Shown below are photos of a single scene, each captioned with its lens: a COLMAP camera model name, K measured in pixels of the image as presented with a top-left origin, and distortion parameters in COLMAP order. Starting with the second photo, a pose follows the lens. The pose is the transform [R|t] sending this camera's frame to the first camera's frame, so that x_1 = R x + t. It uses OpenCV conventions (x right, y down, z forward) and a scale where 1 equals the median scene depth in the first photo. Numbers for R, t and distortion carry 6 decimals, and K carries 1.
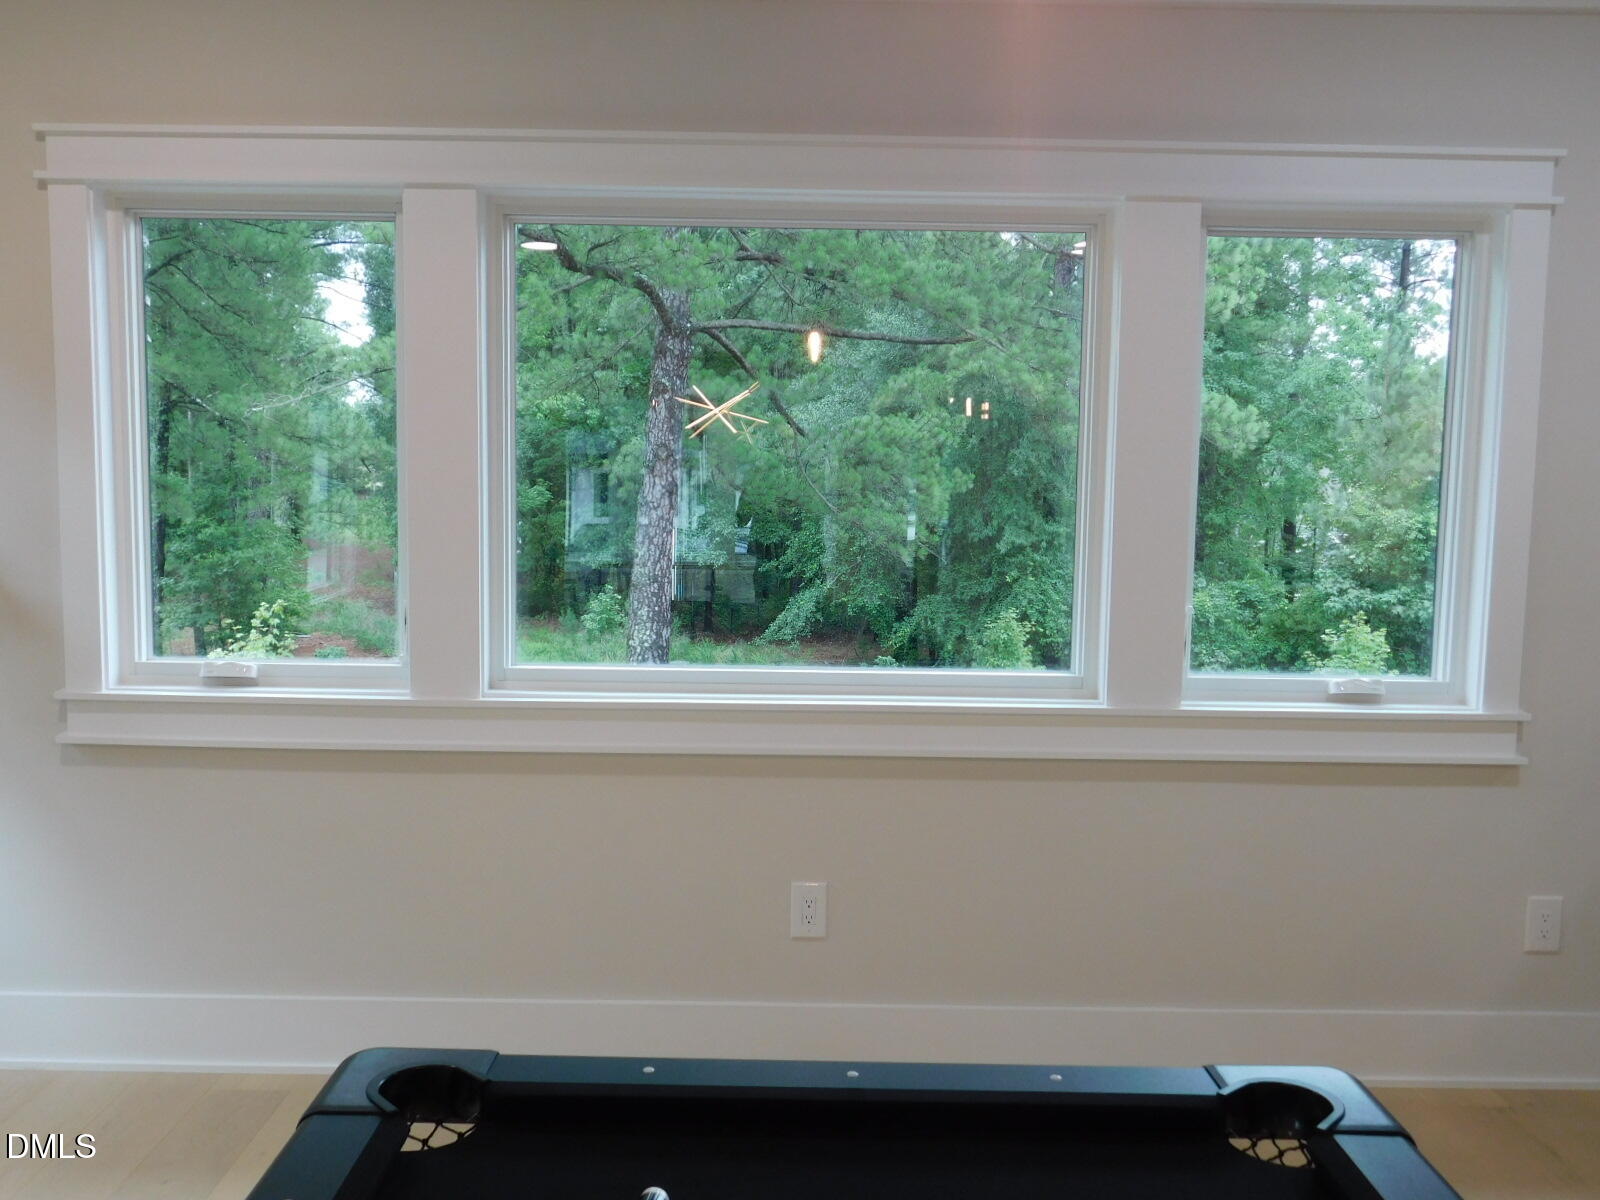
lens RADIAL K [[1400.9, 0, 800.9], [0, 1400.9, 589.2], [0, 0, 1]] dist [0.000090, -0.000749]
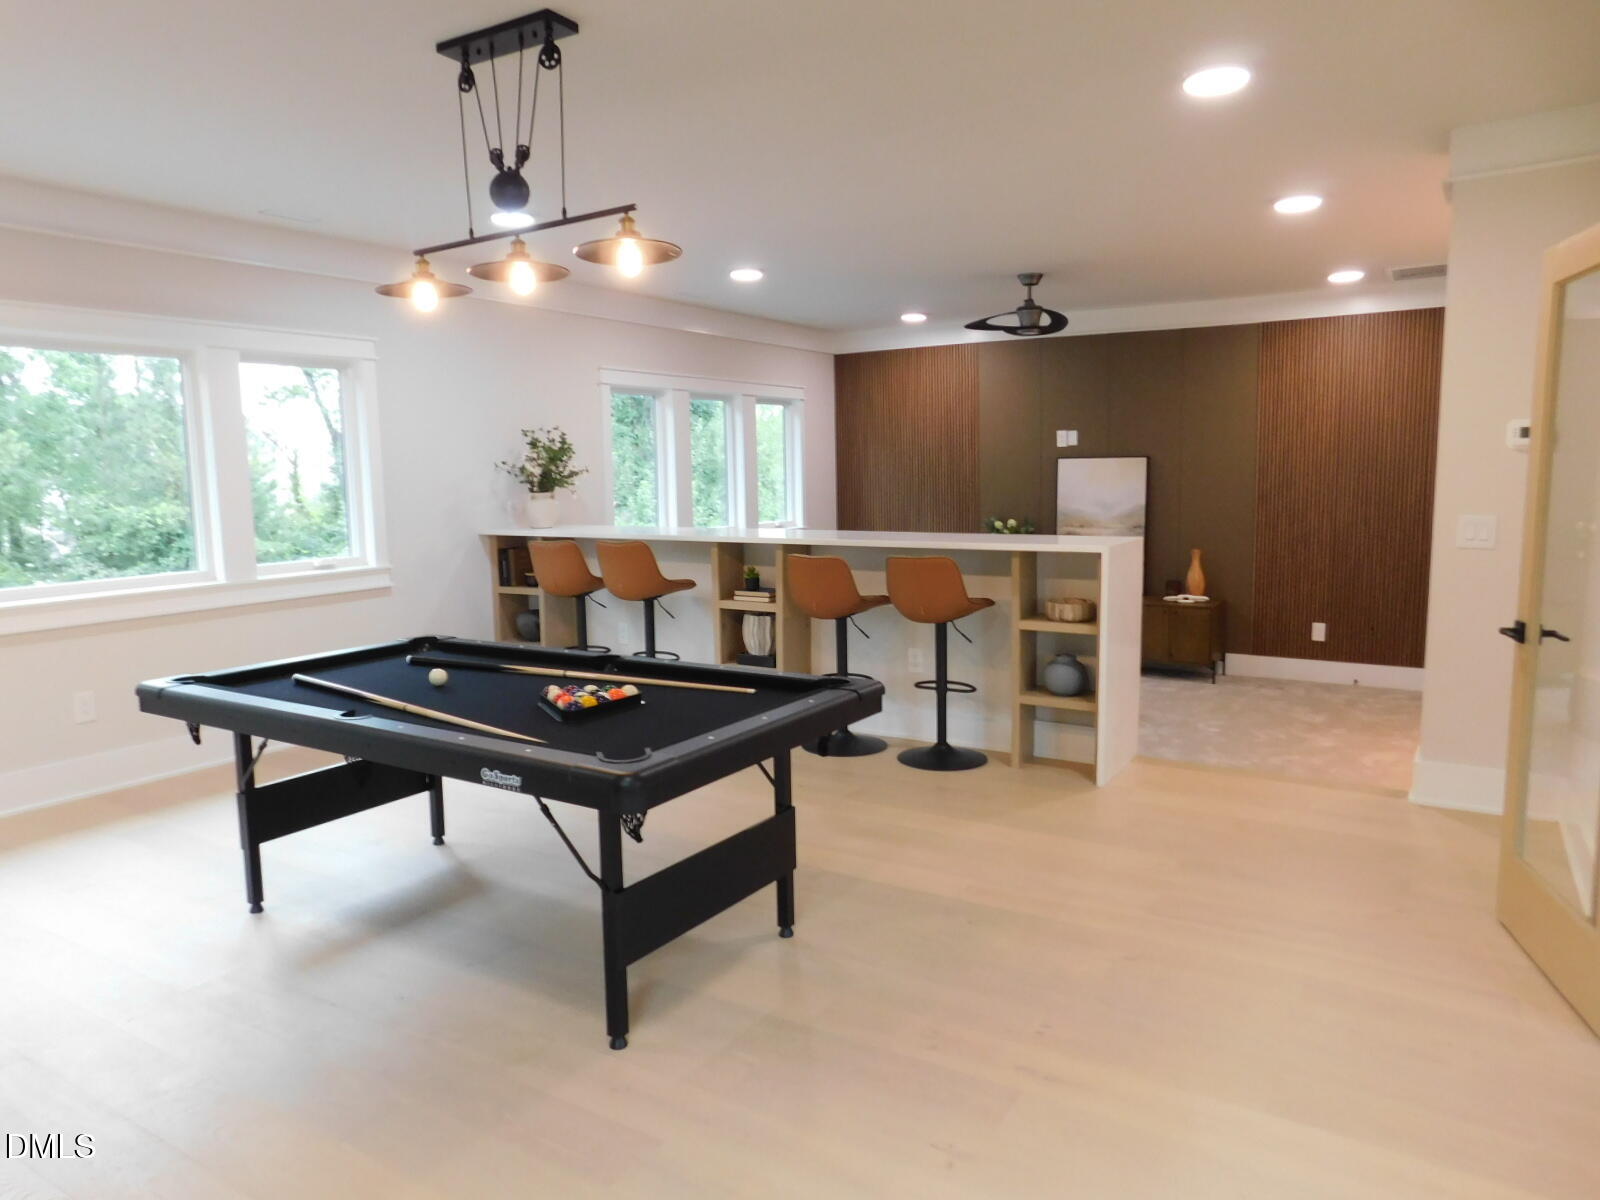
lens RADIAL K [[1064.3, 0, 793.7], [0, 1064.3, 596.2], [0, 0, 1]] dist [0.003930, 0.002967]
pose [[0.539457, -0.133338, 0.831389, -0.088576], [0.109094, 0.990128, 0.088009, 0.007335], [-0.834916, 0.043223, 0.548678, -0.082485]]
